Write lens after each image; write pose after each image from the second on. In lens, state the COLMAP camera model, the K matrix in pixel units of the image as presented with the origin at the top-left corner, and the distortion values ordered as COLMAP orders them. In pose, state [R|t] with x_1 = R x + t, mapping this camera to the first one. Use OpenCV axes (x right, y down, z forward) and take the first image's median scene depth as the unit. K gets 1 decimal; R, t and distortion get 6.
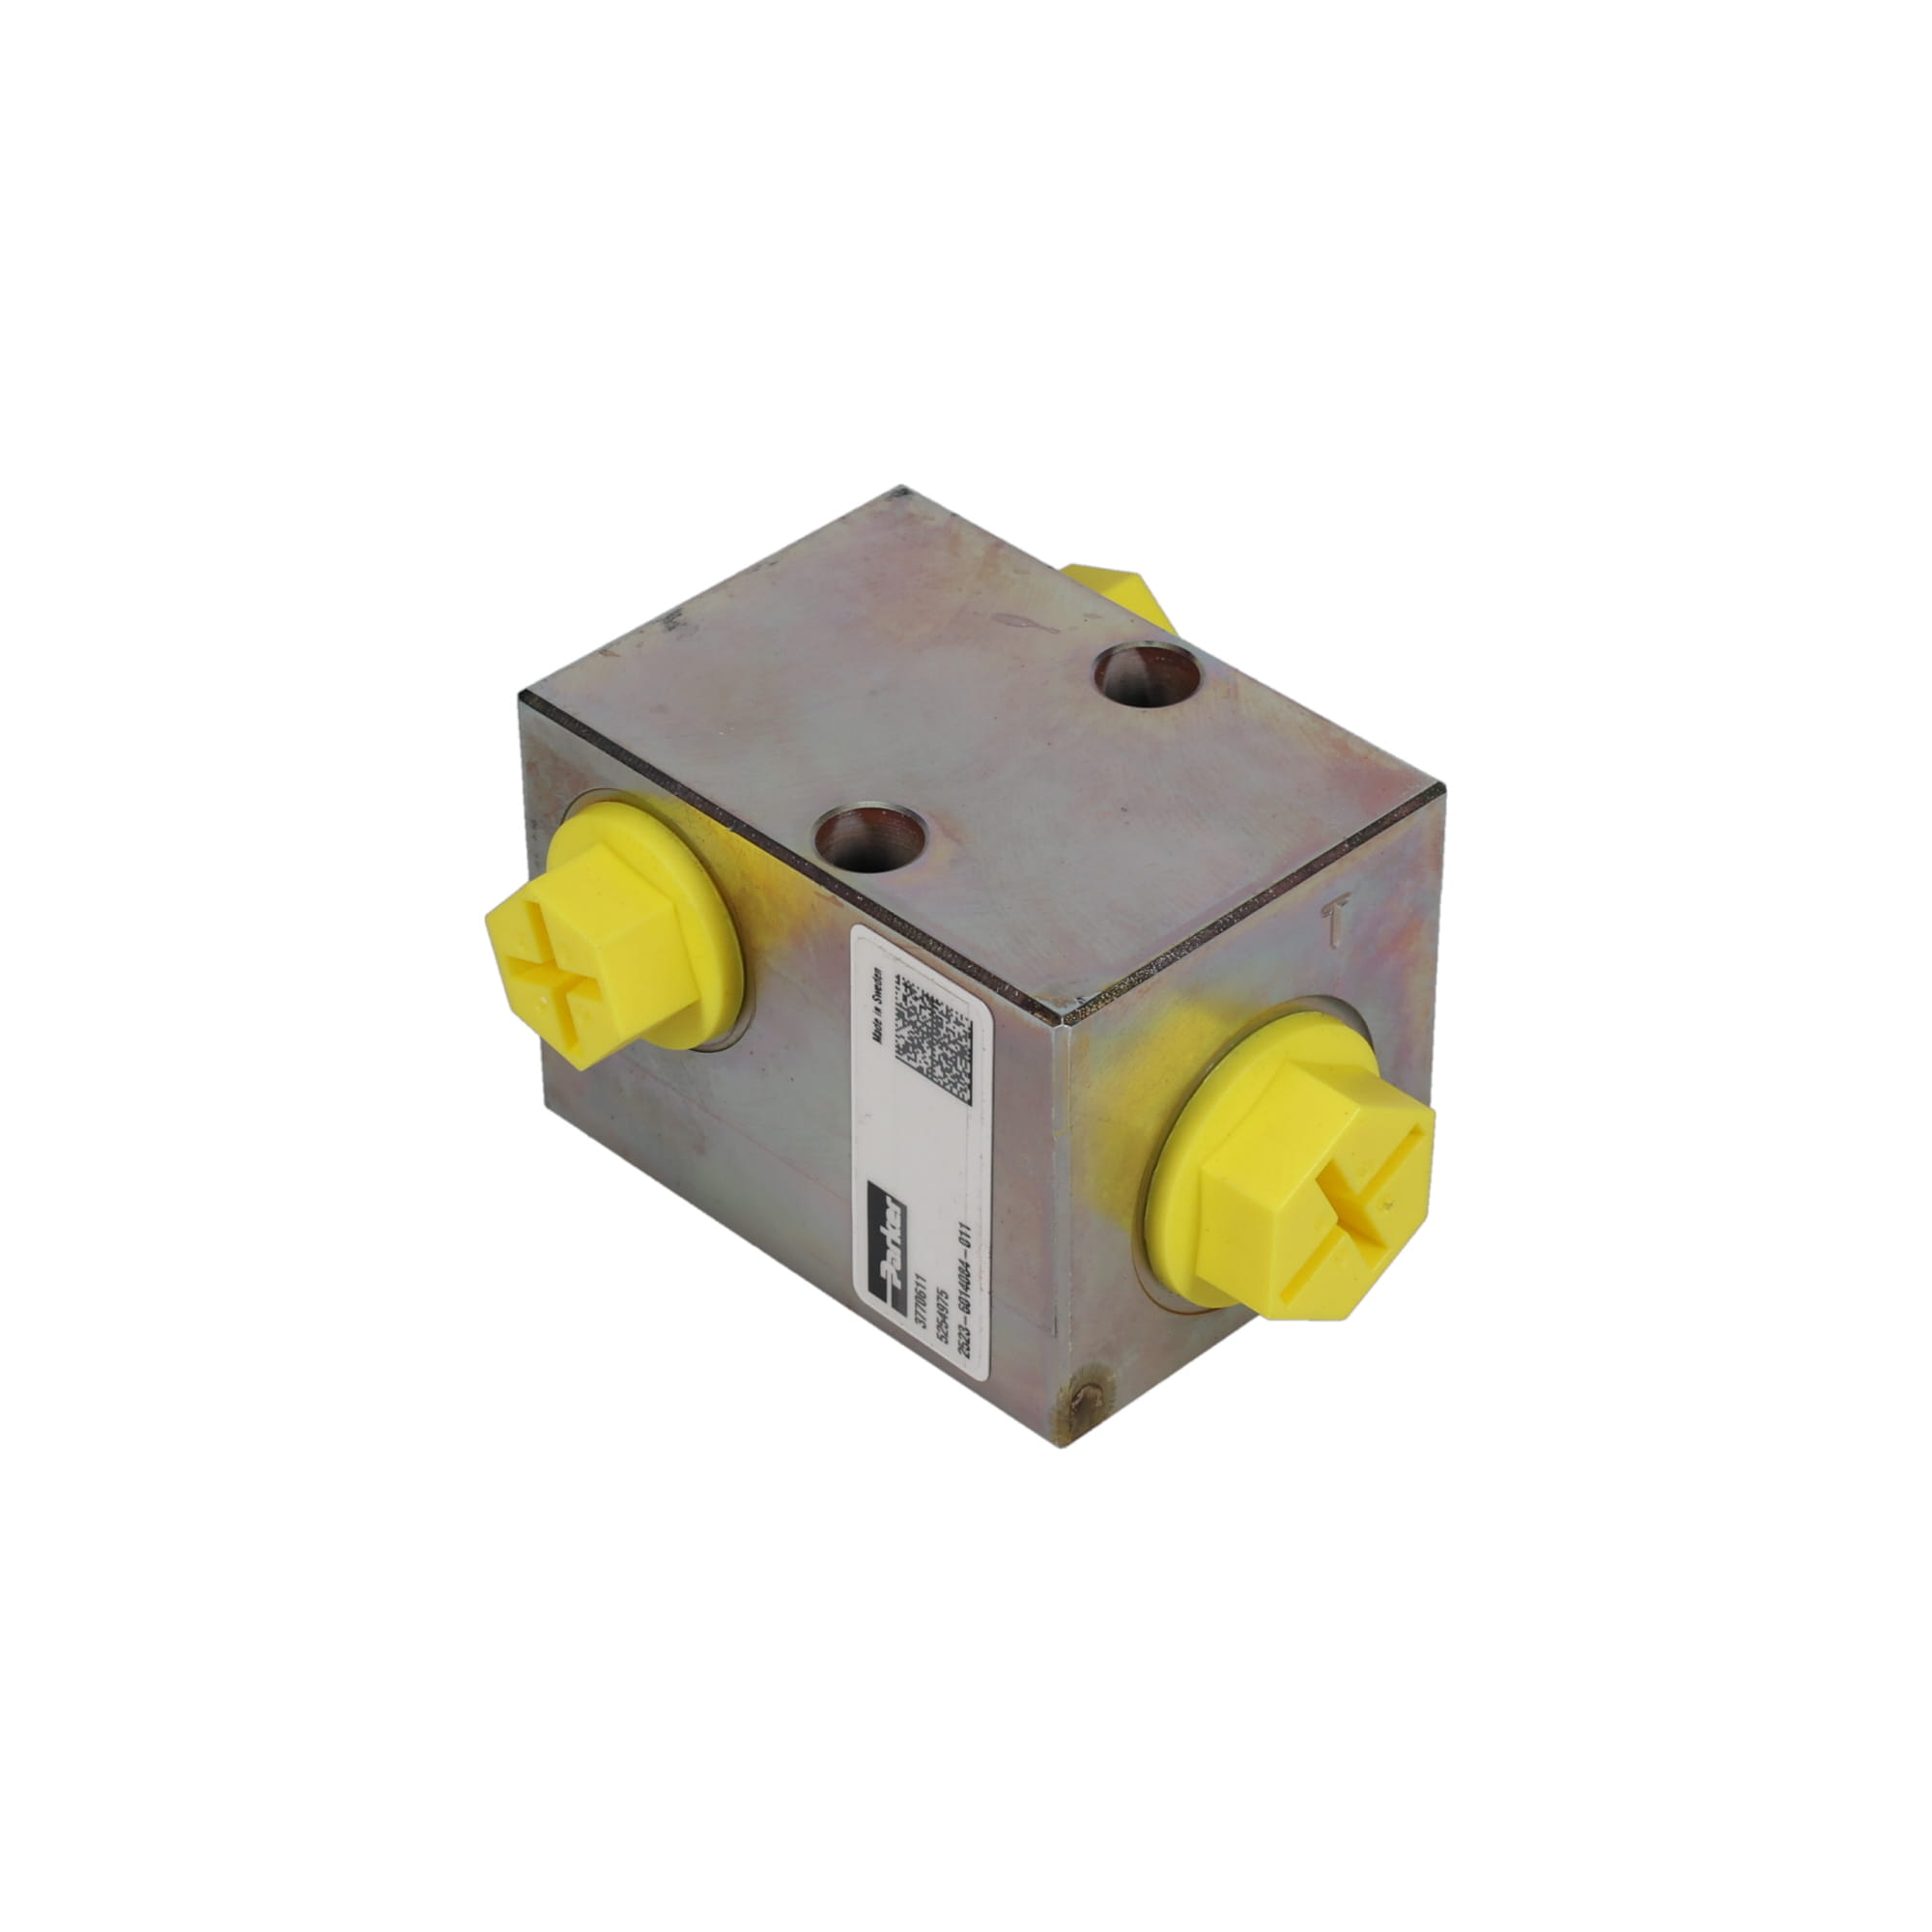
lens RADIAL K [[5970.9, 0, 969.0], [0, 5970.9, 963.9], [0, 0, 1]] dist [0.047680, 0.000000]
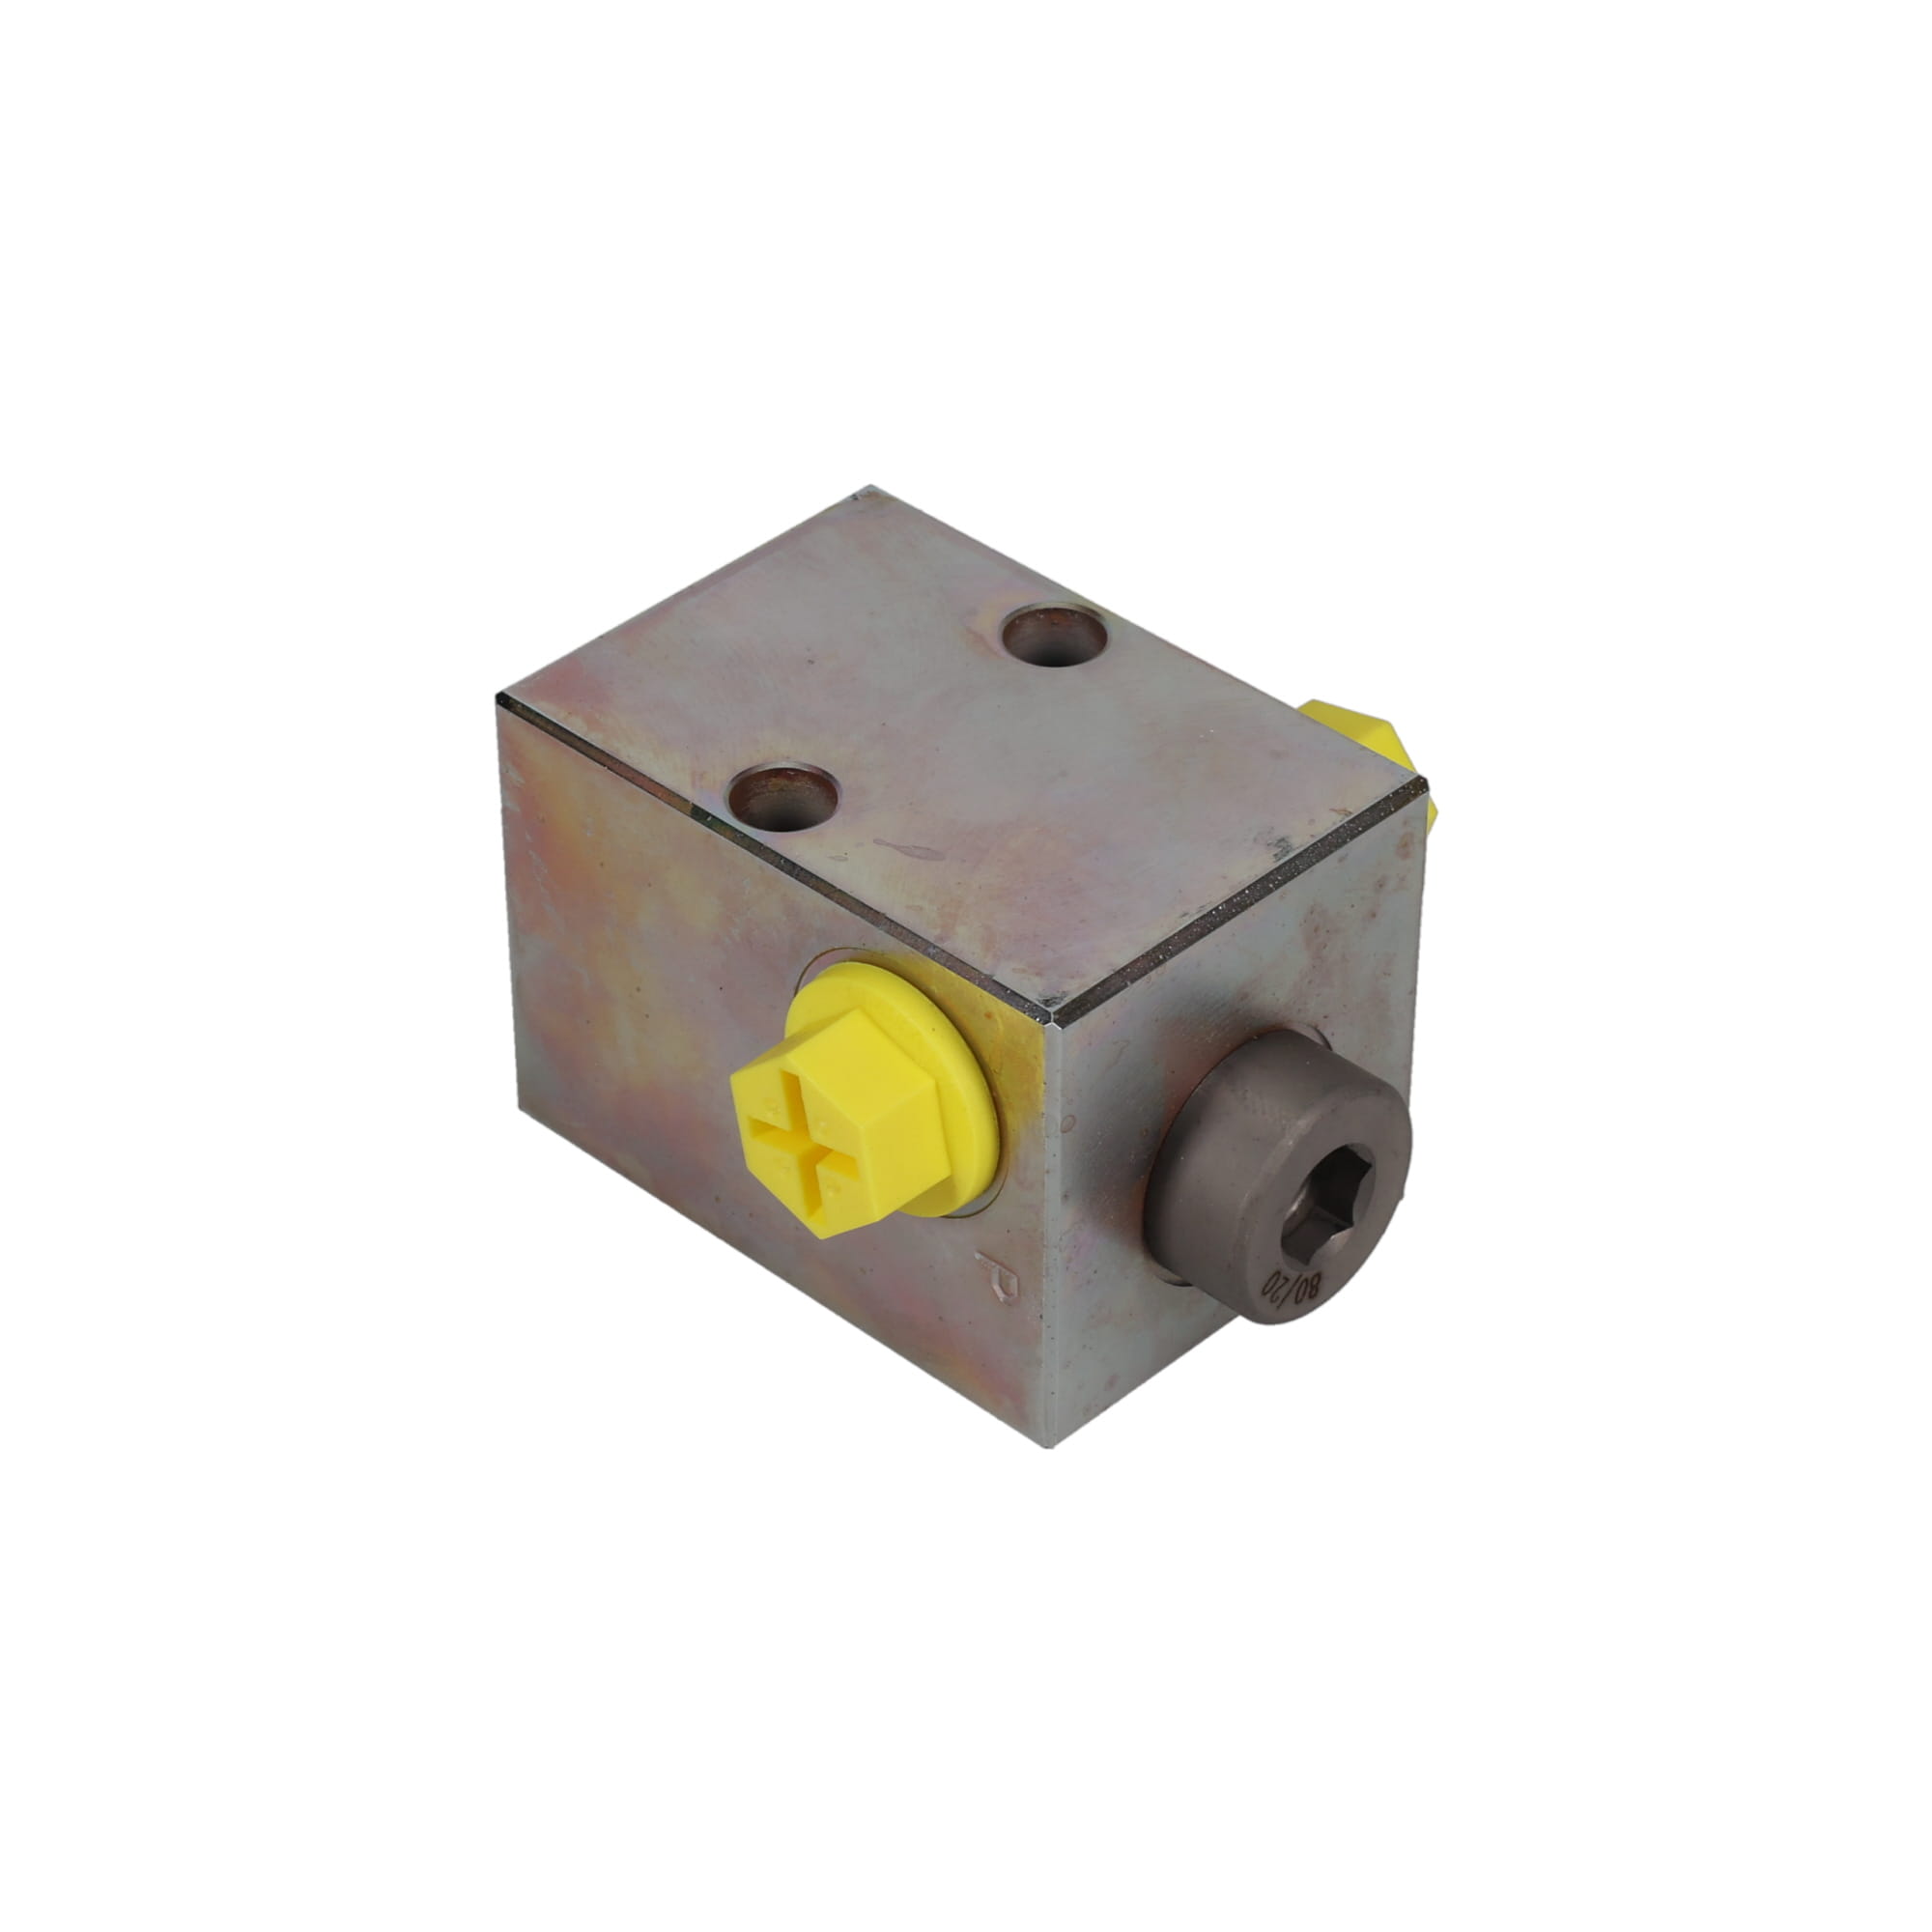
lens RADIAL K [[5970.9, 0, 963.1], [0, 5970.9, 964.0], [0, 0, 1]] dist [0.047680, 0.000000]
pose [[-0.999636, 0.023199, -0.013777, 0.014942], [-0.007445, 0.253606, 0.967279, -1.002257], [0.025934, 0.967029, -0.253341, 1.298352]]
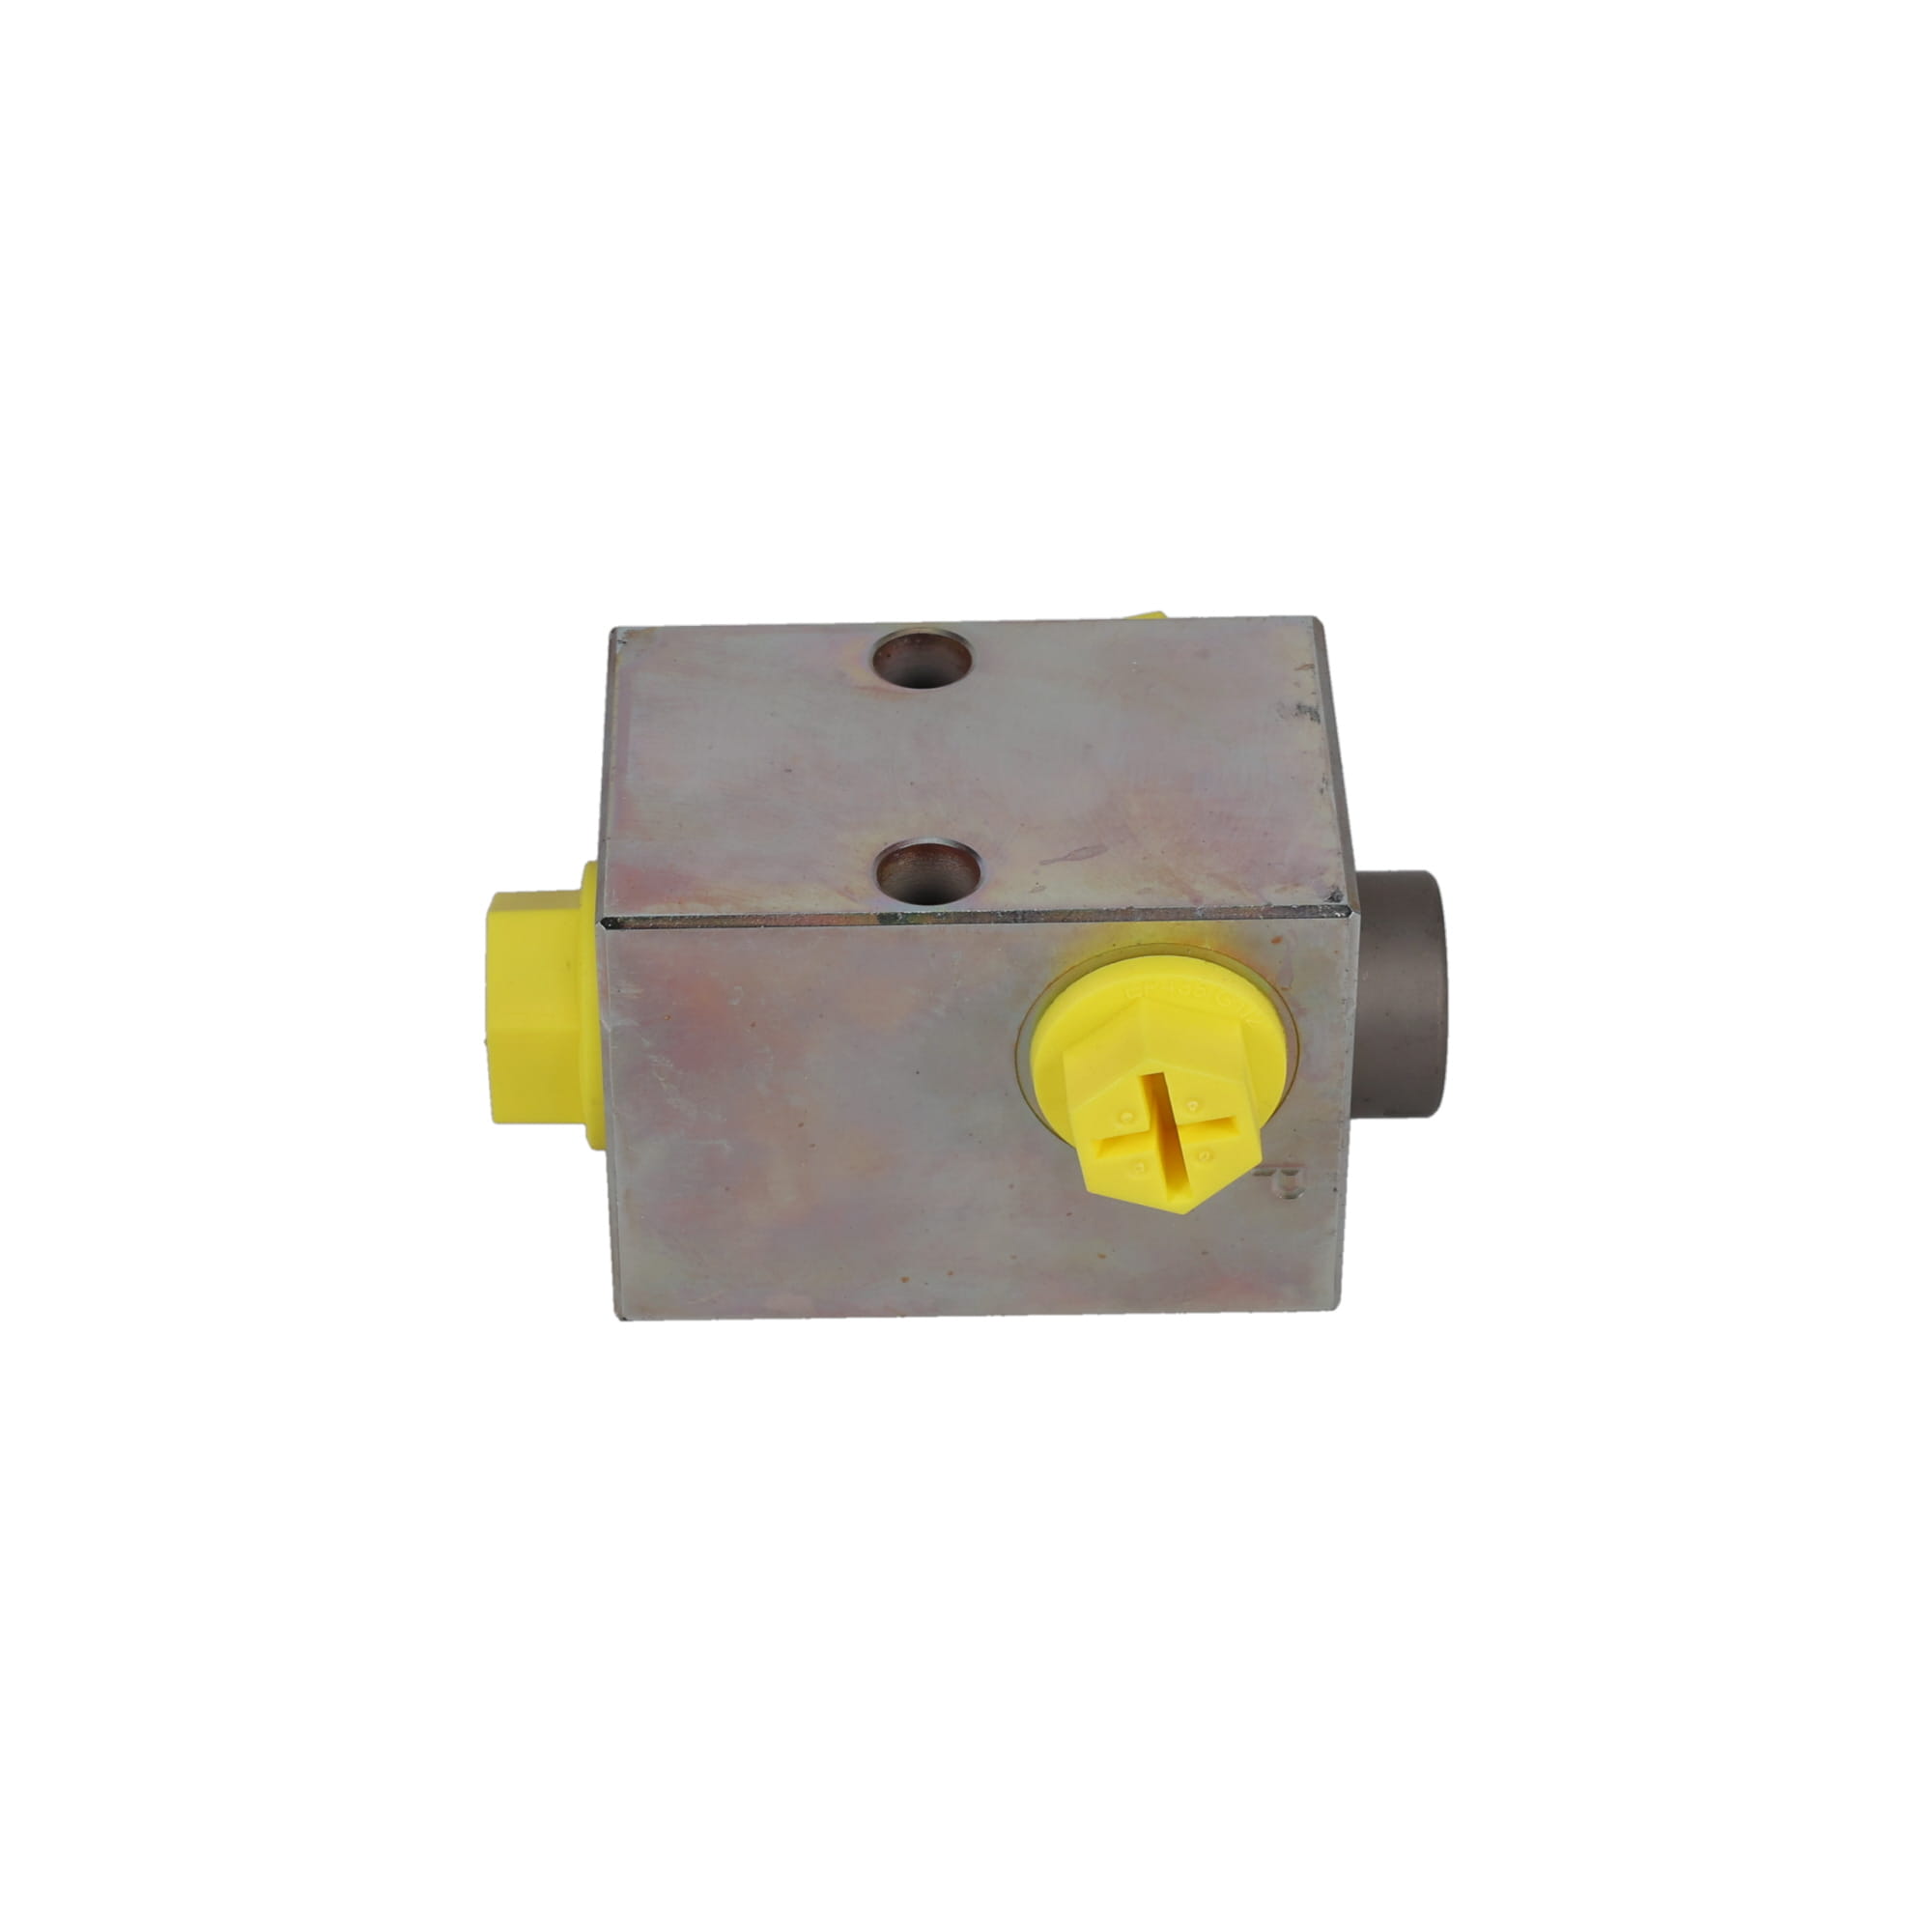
lens RADIAL K [[5970.9, 0, 968.3], [0, 5970.9, 962.6], [0, 0, 1]] dist [0.047680, 0.000000]
pose [[-0.685785, 0.448938, -0.572847, 0.628765], [-0.437538, 0.374668, 0.817426, -0.896854], [0.581601, 0.811220, -0.060514, 1.099211]]
